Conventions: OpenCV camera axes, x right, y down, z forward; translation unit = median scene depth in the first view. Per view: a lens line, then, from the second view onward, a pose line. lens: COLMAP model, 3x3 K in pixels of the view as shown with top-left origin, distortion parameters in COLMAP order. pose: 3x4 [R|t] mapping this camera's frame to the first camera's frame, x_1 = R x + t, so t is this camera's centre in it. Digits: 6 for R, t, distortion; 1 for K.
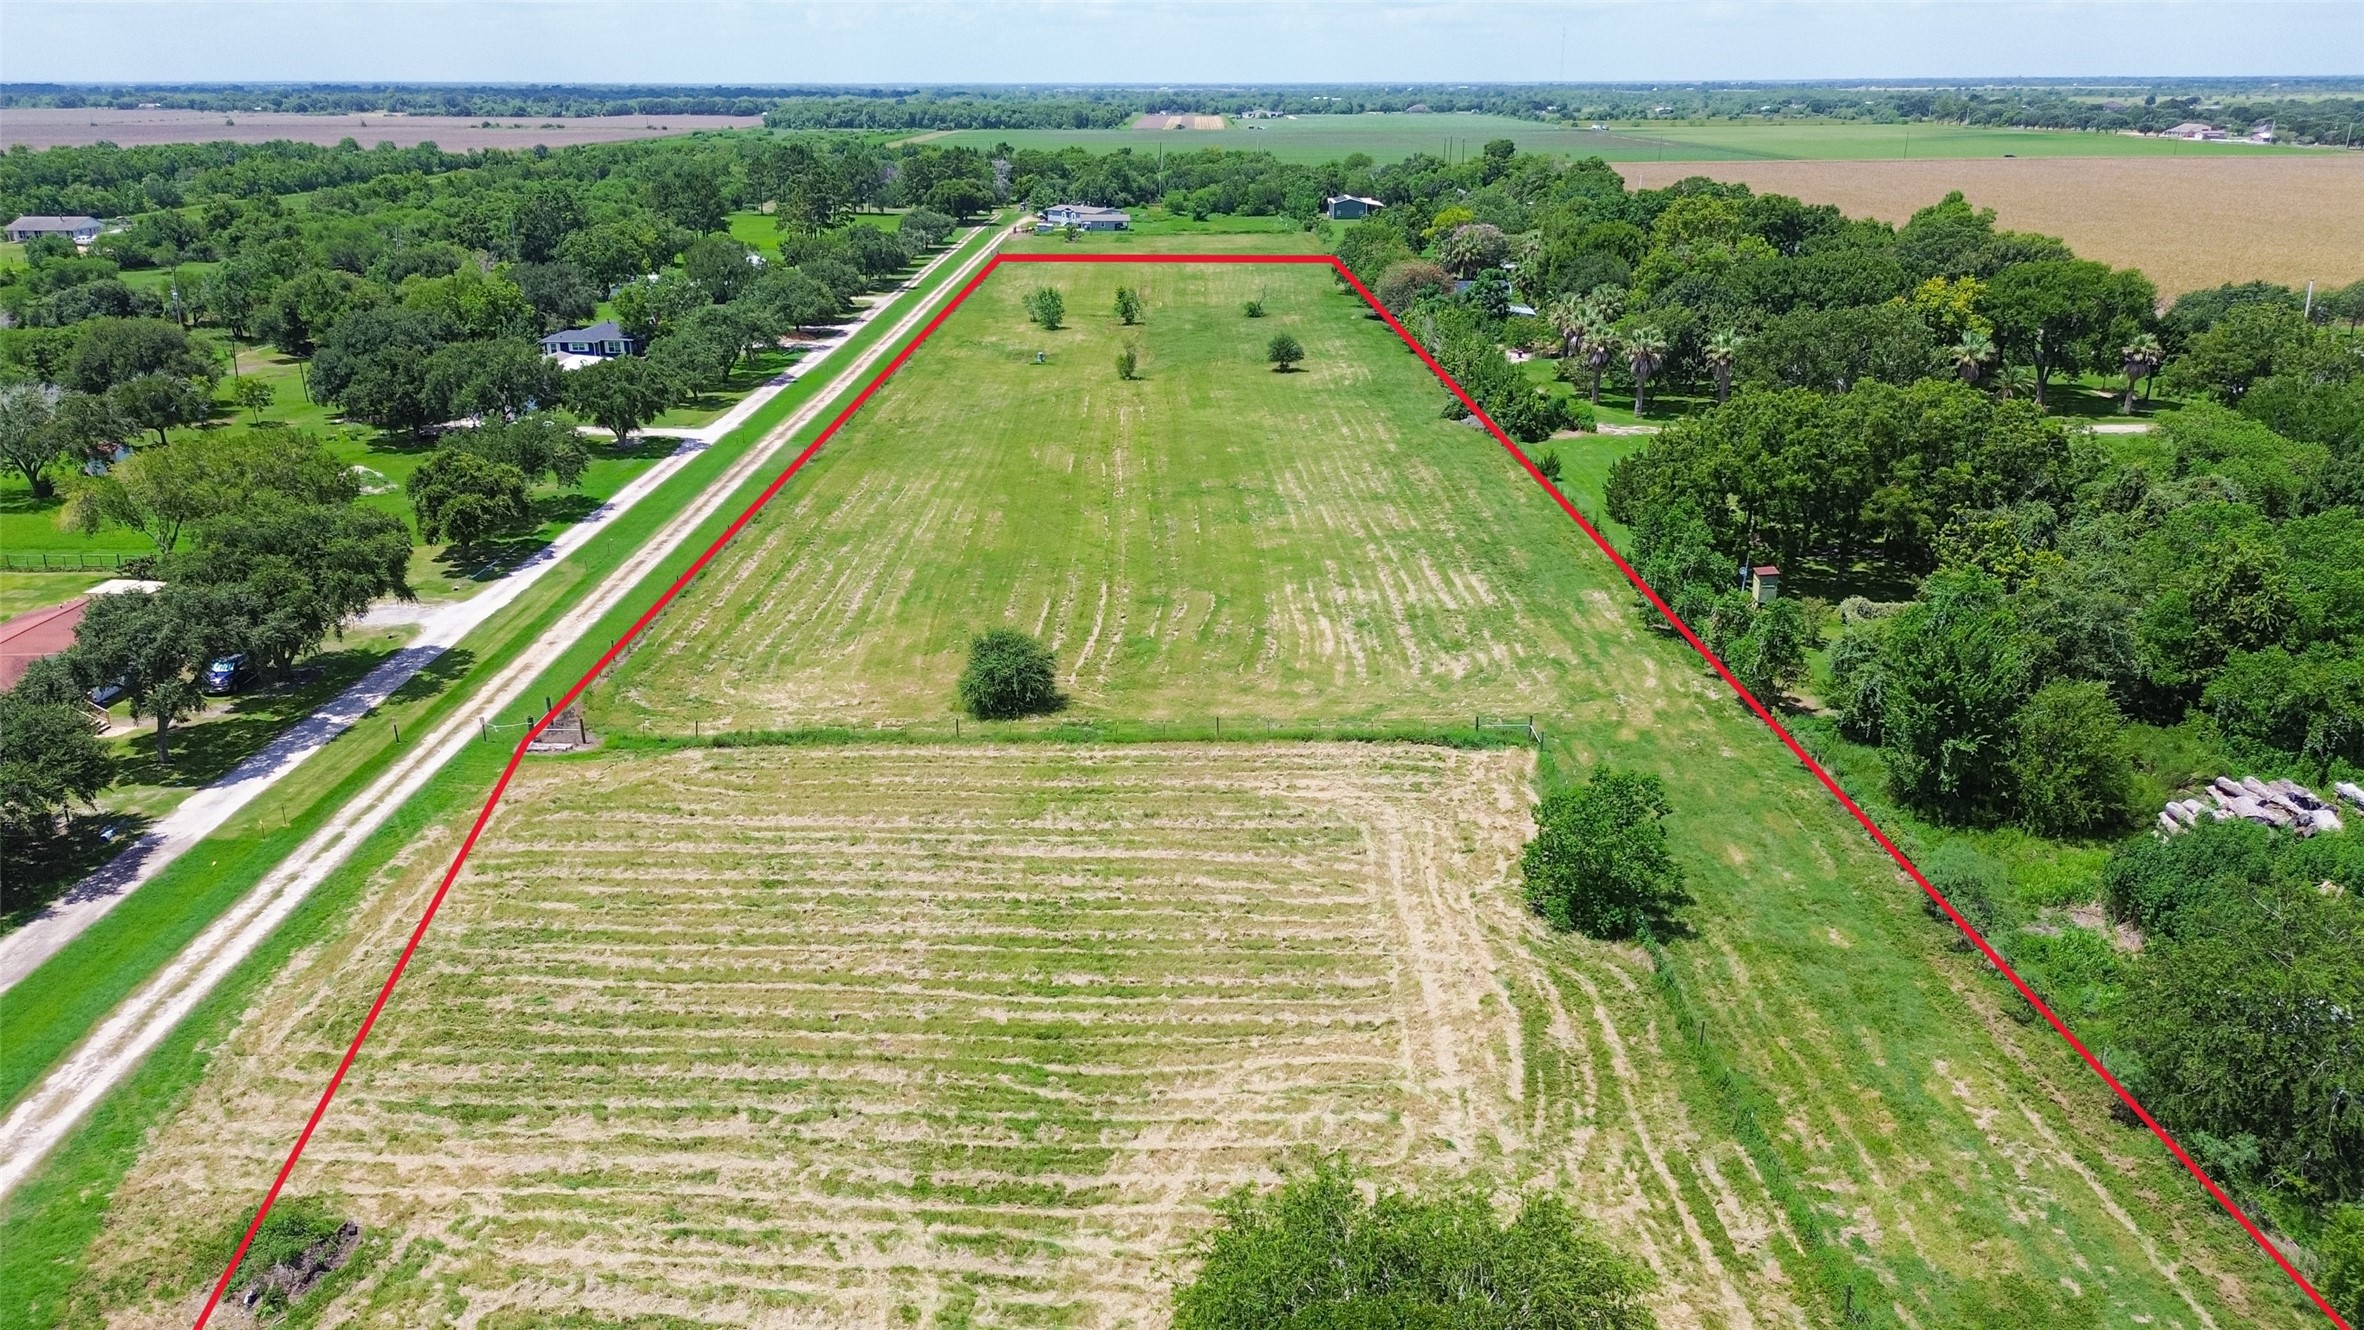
lens RADIAL K [[1667.7, 0, 1173.6], [0, 1667.7, 663.9], [0, 0, 1]] dist [0.065276, -0.066142]
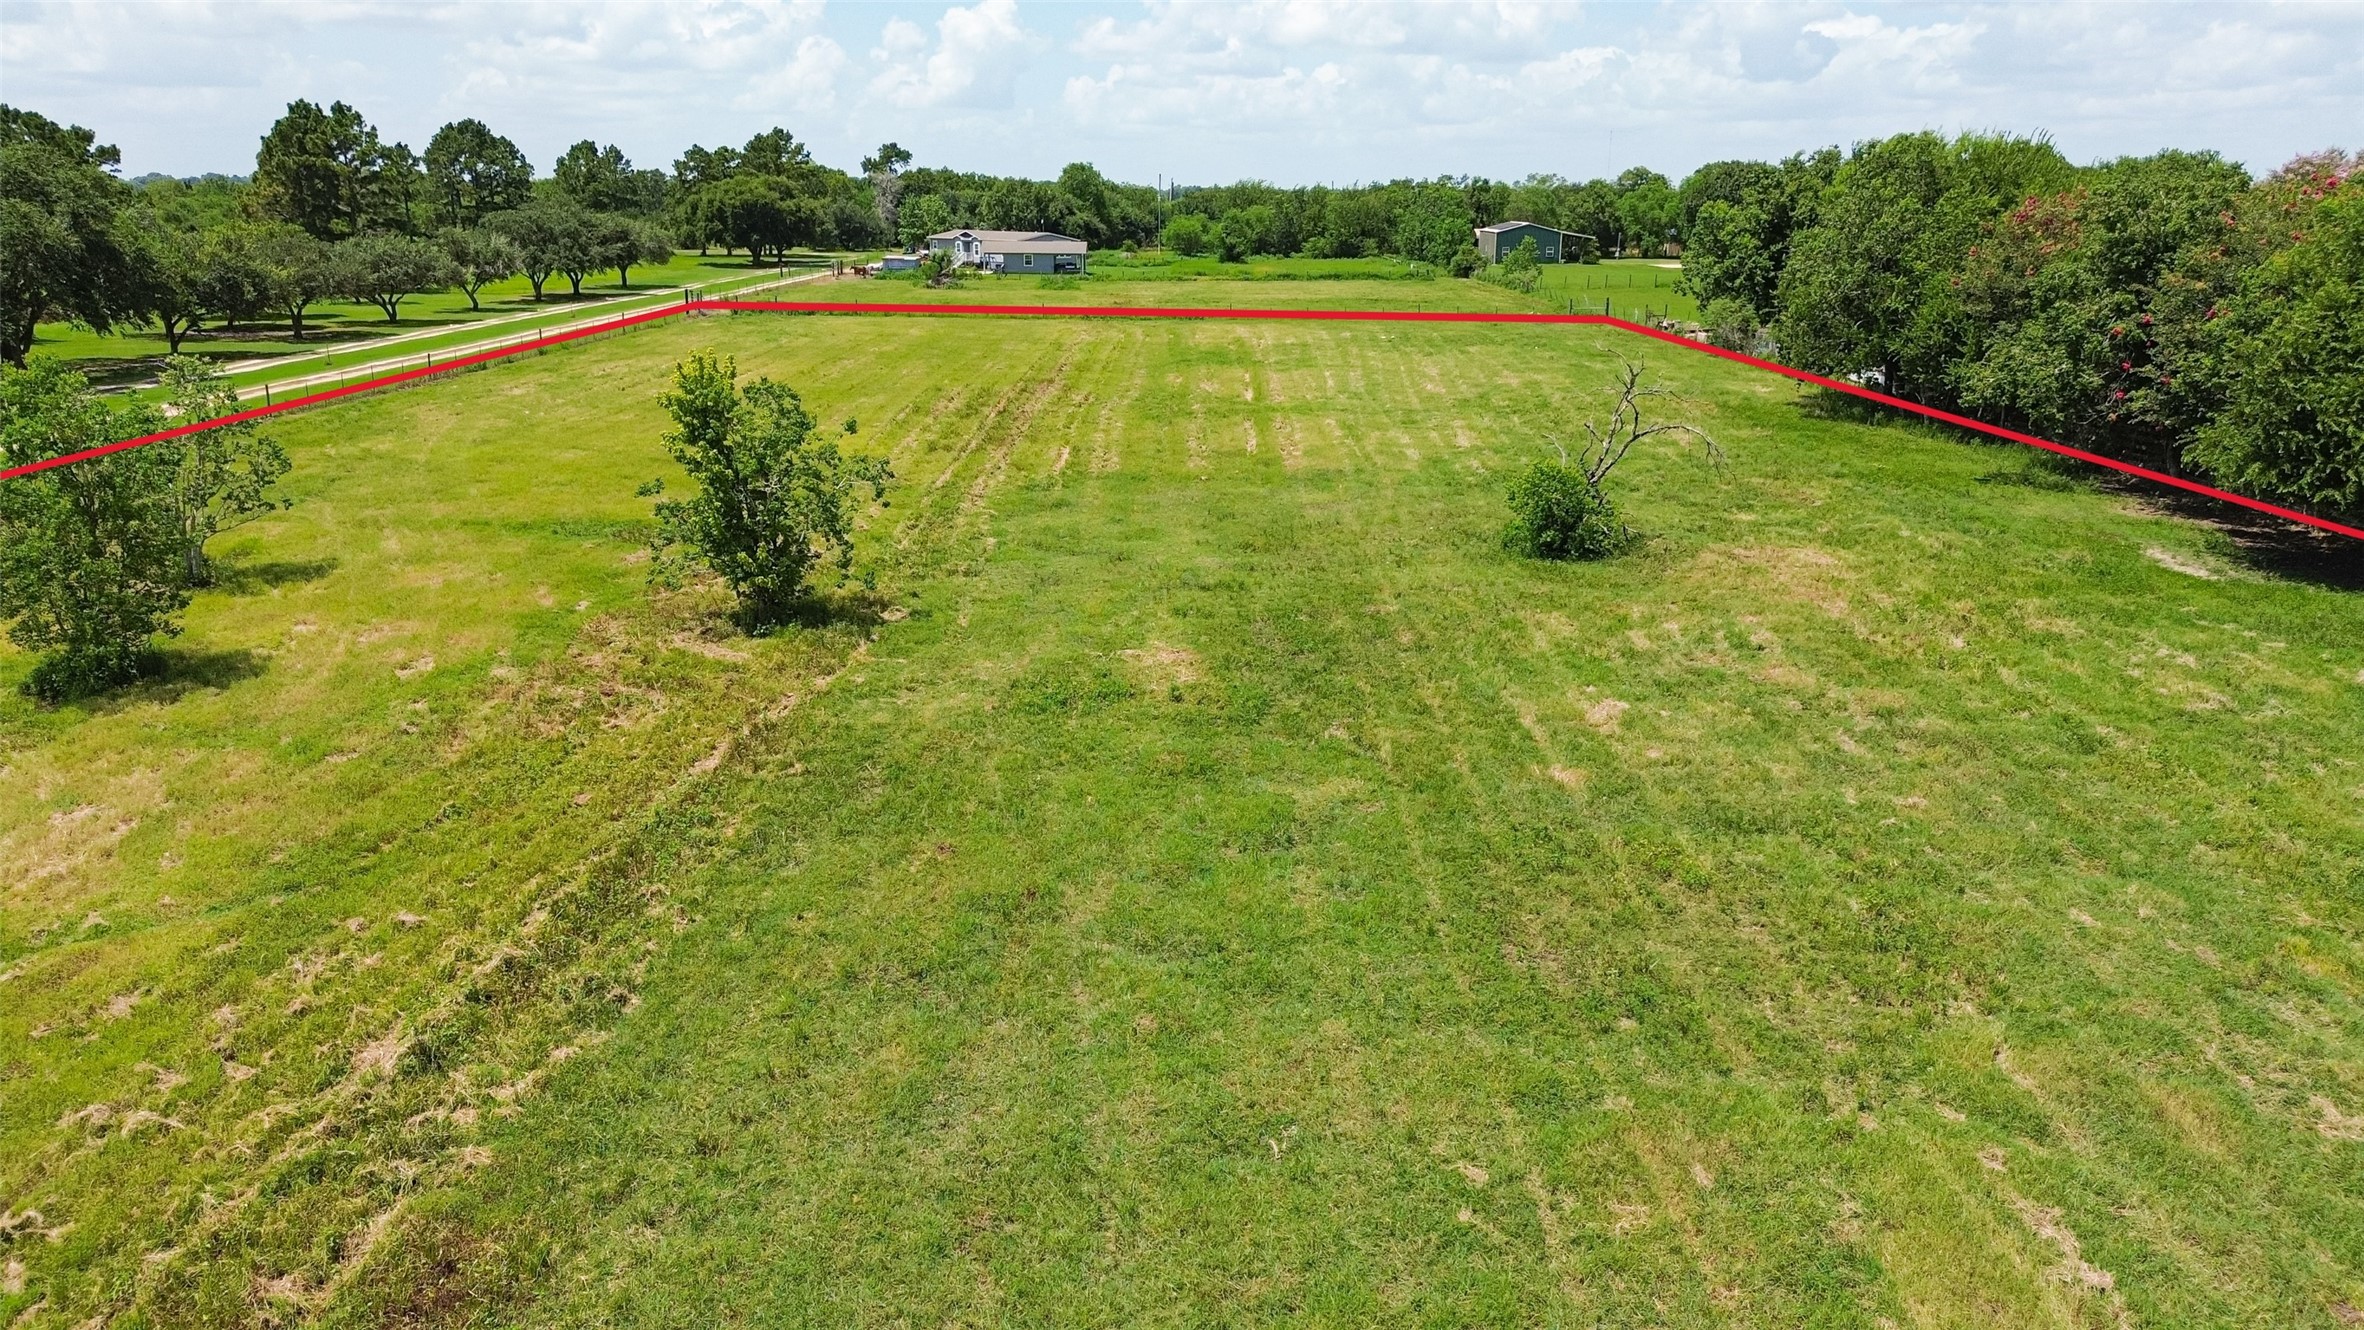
lens RADIAL K [[1667.7, 0, 1175.3], [0, 1667.7, 664.5], [0, 0, 1]] dist [0.065276, -0.066142]
pose [[0.999830, 0.011055, -0.014788, 0.026024], [-0.011952, 0.998006, -0.061971, -0.398516], [0.014074, 0.062137, 0.997968, 1.784111]]
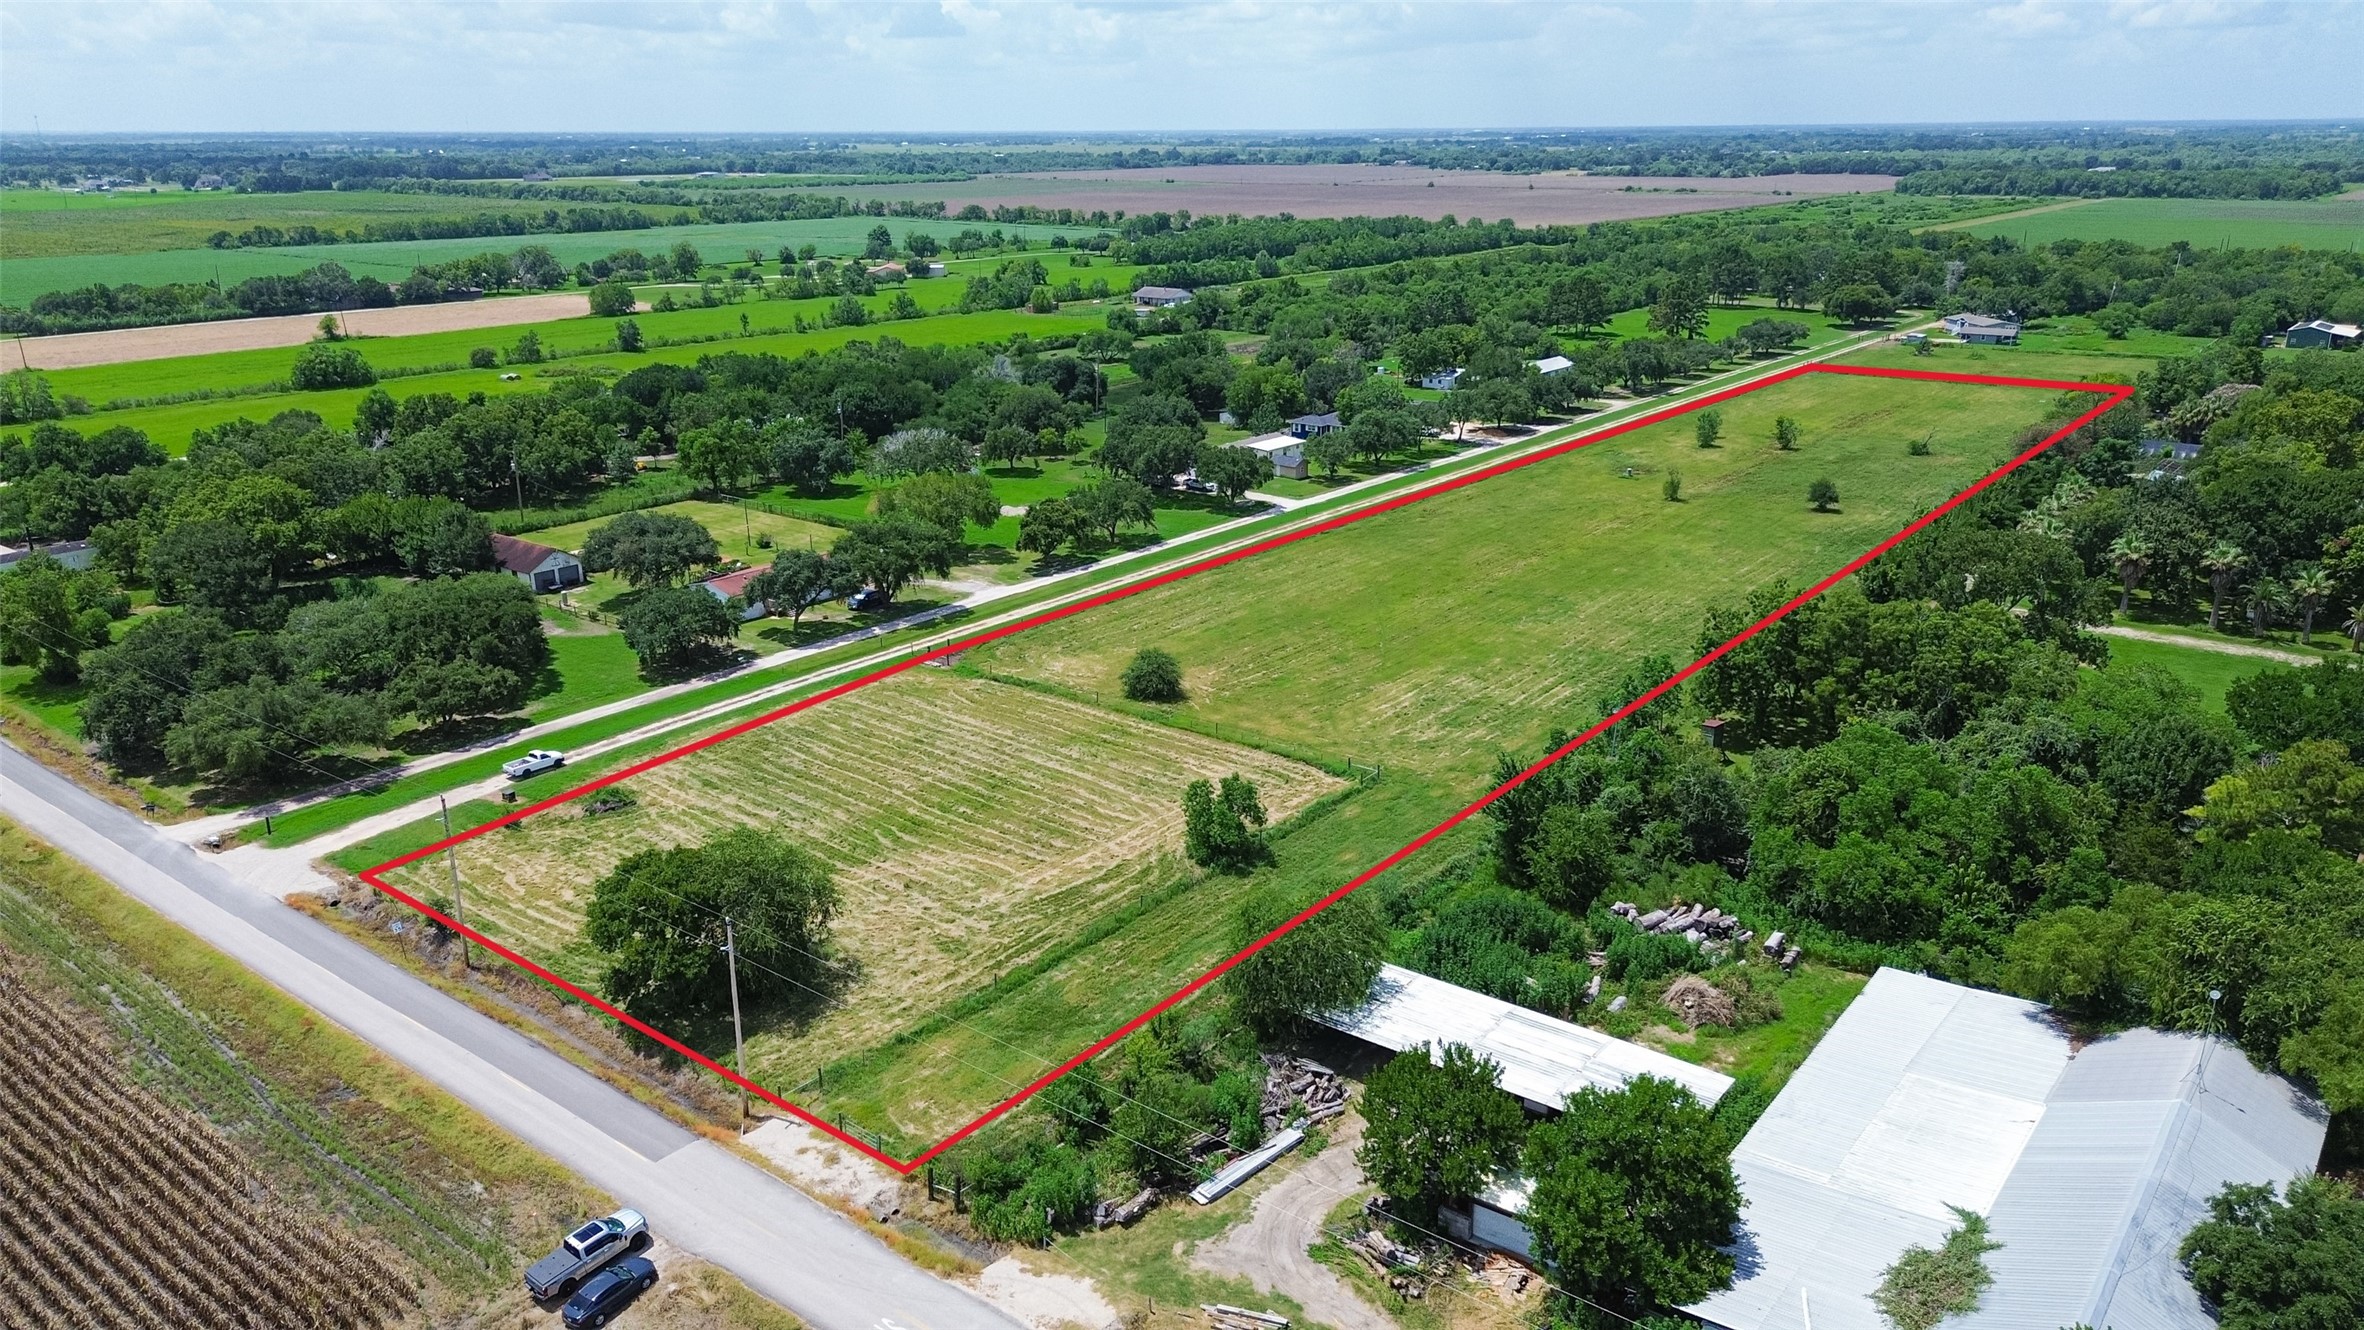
lens RADIAL K [[1667.7, 0, 1181.6], [0, 1667.7, 663.0], [0, 0, 1]] dist [0.065276, -0.066142]
pose [[0.780202, 0.188681, -0.596393, 0.746248], [-0.201467, 0.978415, 0.045983, -0.072574], [0.592197, 0.084278, 0.801374, -0.261412]]
